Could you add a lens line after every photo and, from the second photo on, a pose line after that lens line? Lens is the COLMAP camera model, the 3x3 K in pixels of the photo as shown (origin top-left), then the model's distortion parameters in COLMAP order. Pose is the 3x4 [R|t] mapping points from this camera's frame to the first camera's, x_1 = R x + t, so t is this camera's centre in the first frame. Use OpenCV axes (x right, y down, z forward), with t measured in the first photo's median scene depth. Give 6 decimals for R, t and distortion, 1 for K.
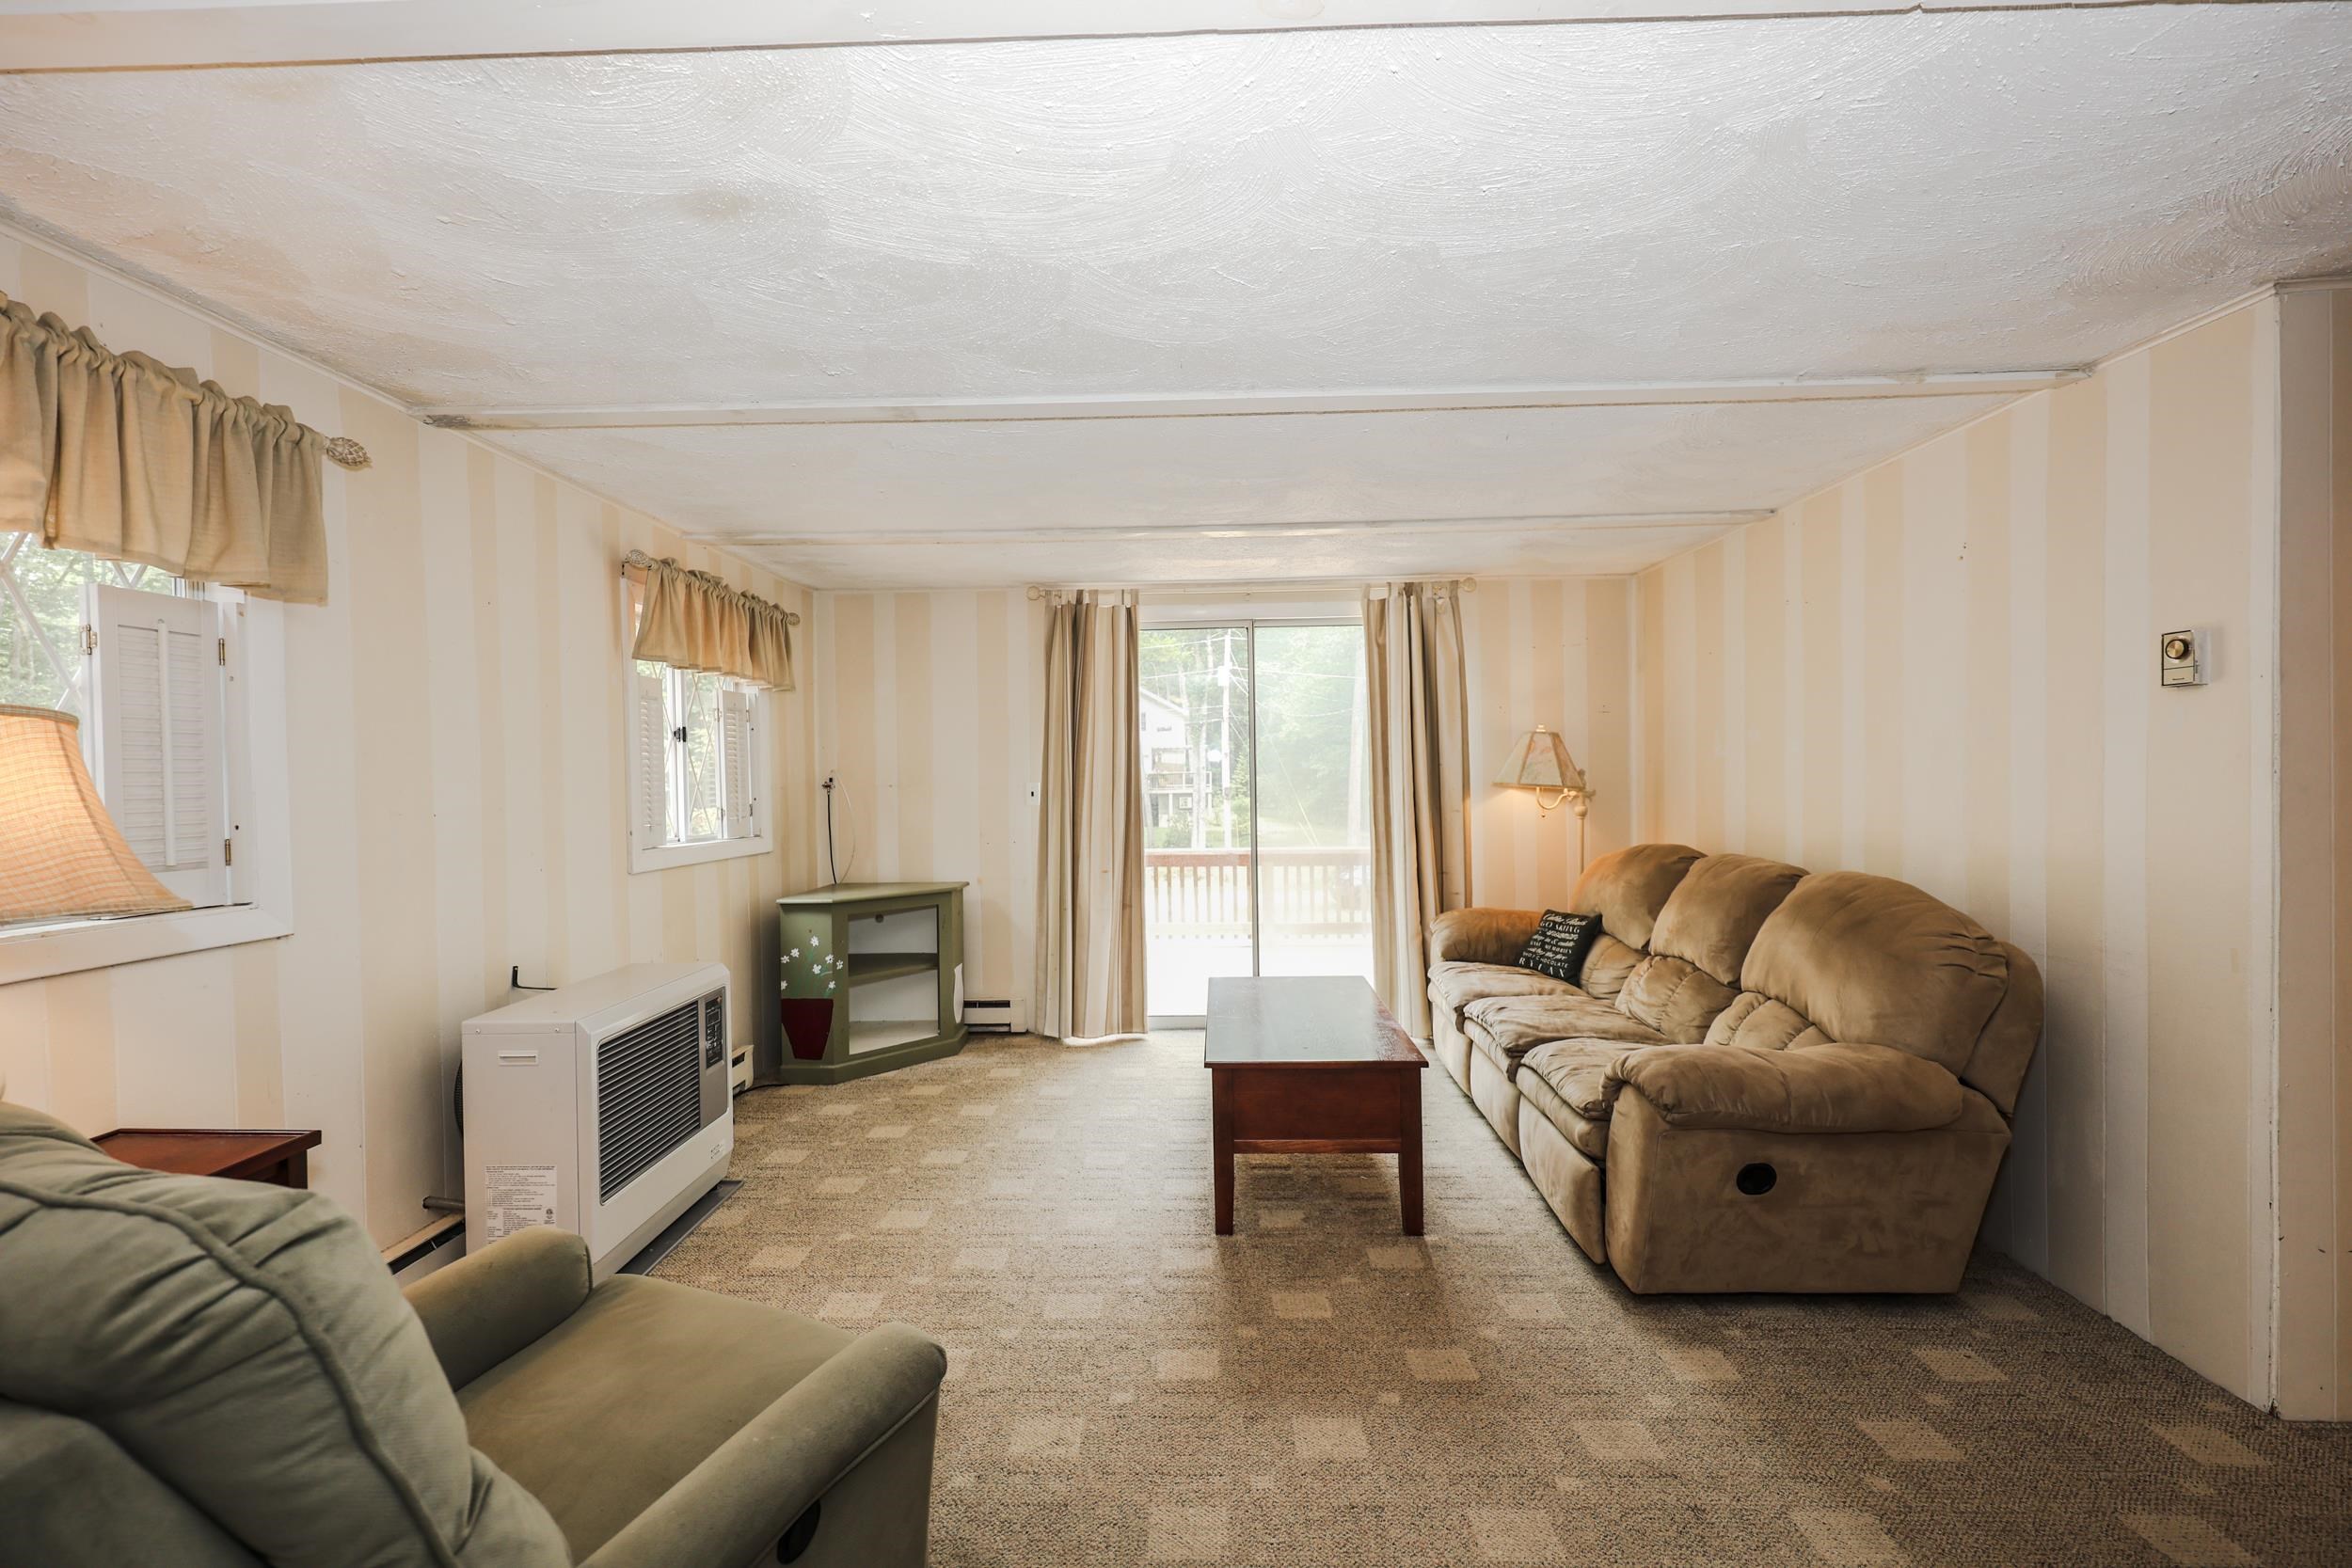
lens RADIAL K [[968.3, 0, 1172.2], [0, 968.3, 777.5], [0, 0, 1]] dist [0.006131, -0.000047]
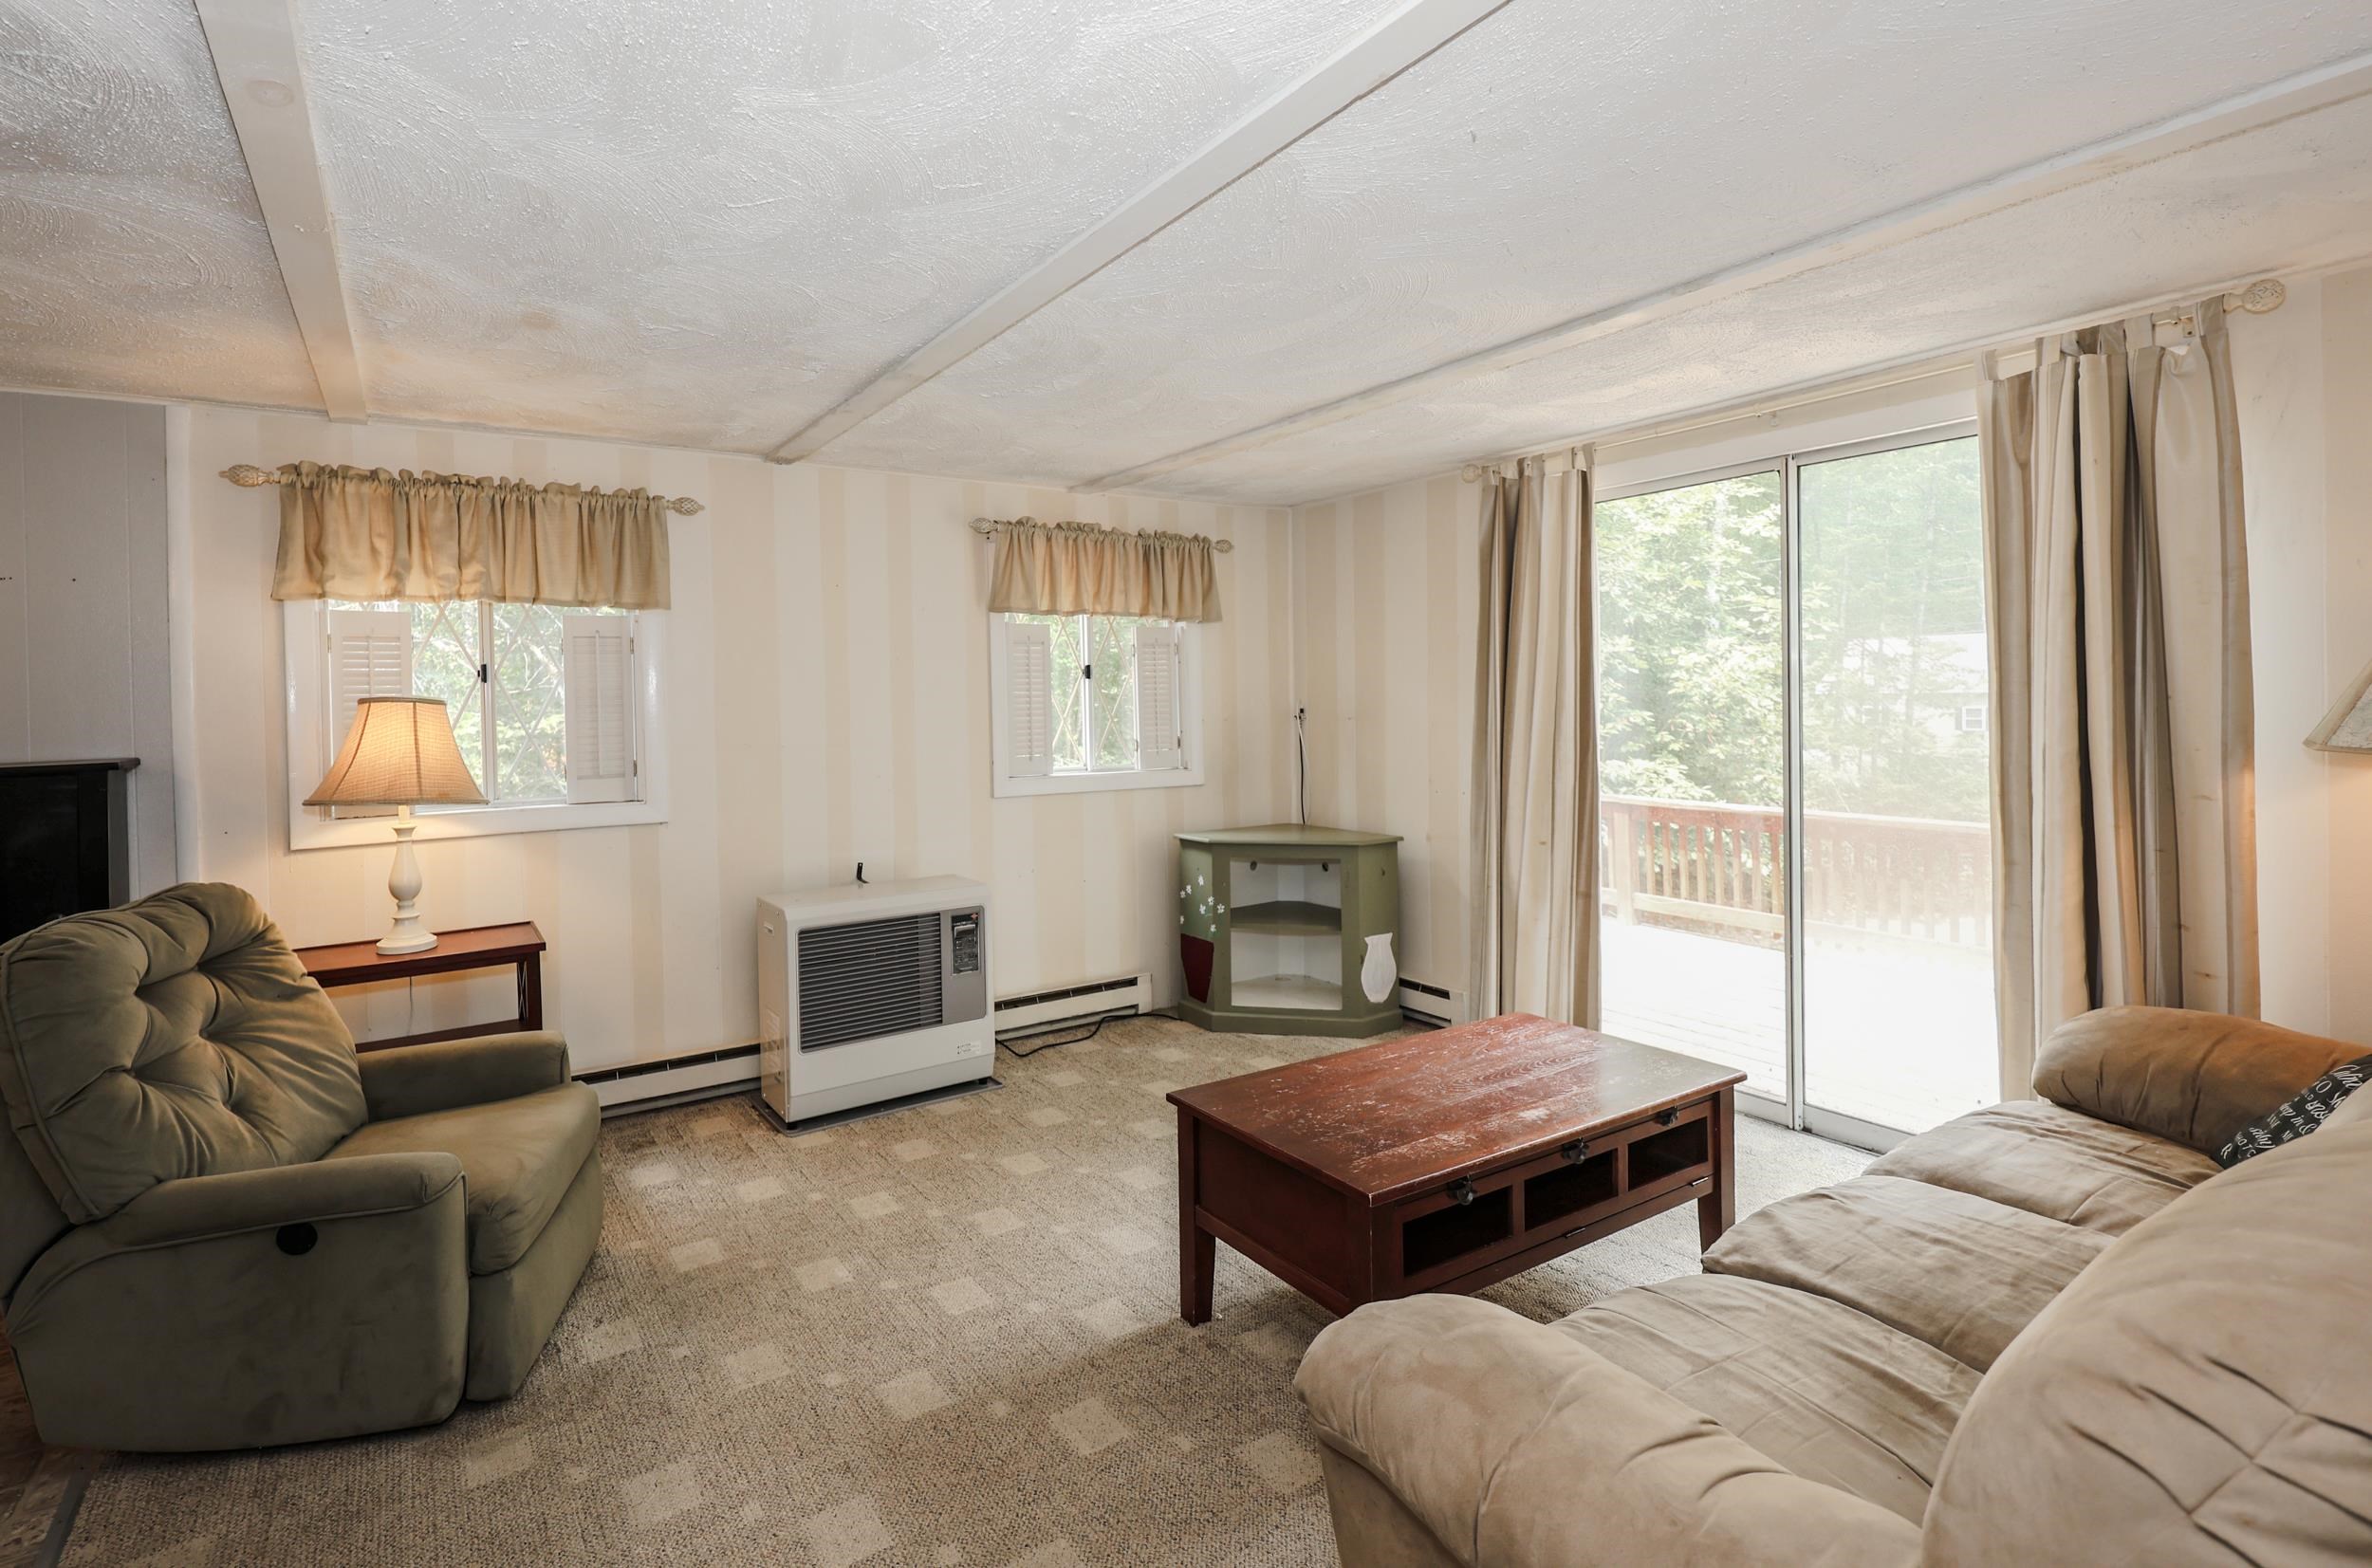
lens RADIAL K [[1097.3, 0, 1088.3], [0, 1097.3, 713.2], [0, 0, 1]] dist [0.001200, -0.000815]
pose [[0.559175, 0.013686, -0.828936, 0.484758], [0.008837, 0.999709, 0.022467, -0.025124], [0.829002, -0.019888, 0.558891, 0.297340]]
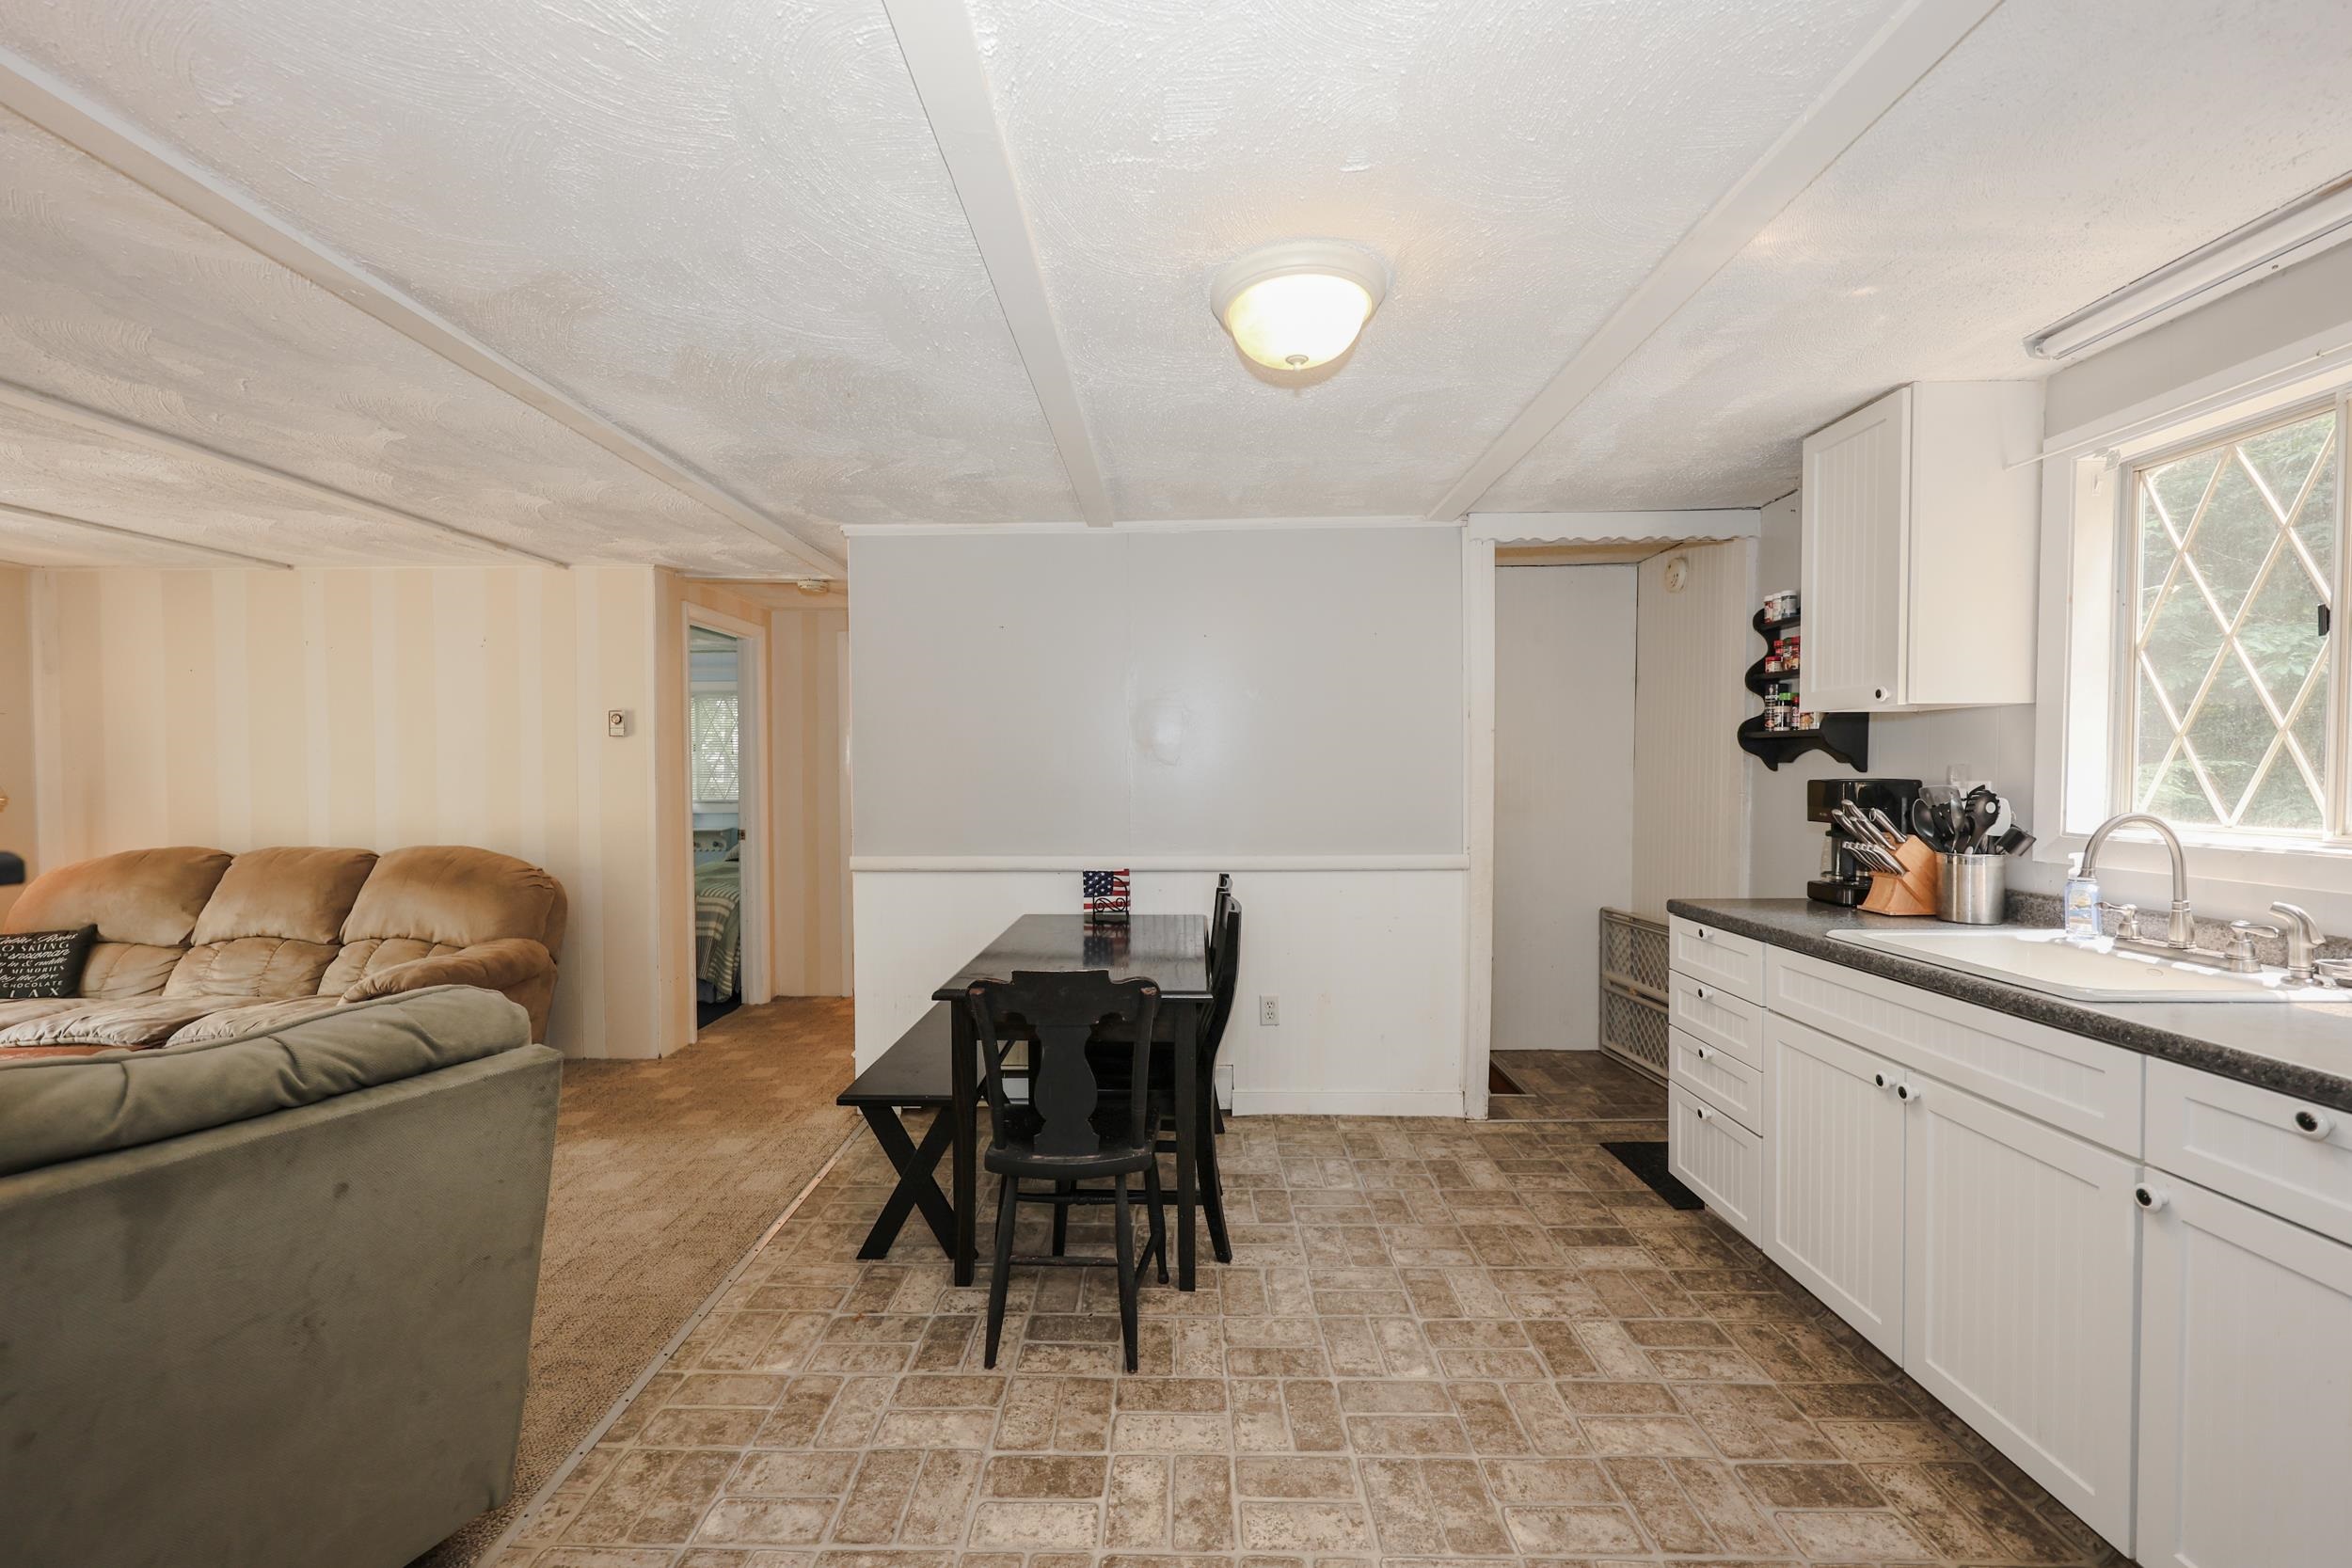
lens RADIAL K [[968.3, 0, 1178.2], [0, 968.3, 799.1], [0, 0, 1]] dist [0.006131, -0.000047]
pose [[-0.029467, -0.019628, 0.999373, -0.544105], [0.010077, 0.999751, 0.019933, 0.005171], [-0.999515, 0.010658, -0.029262, -0.071113]]
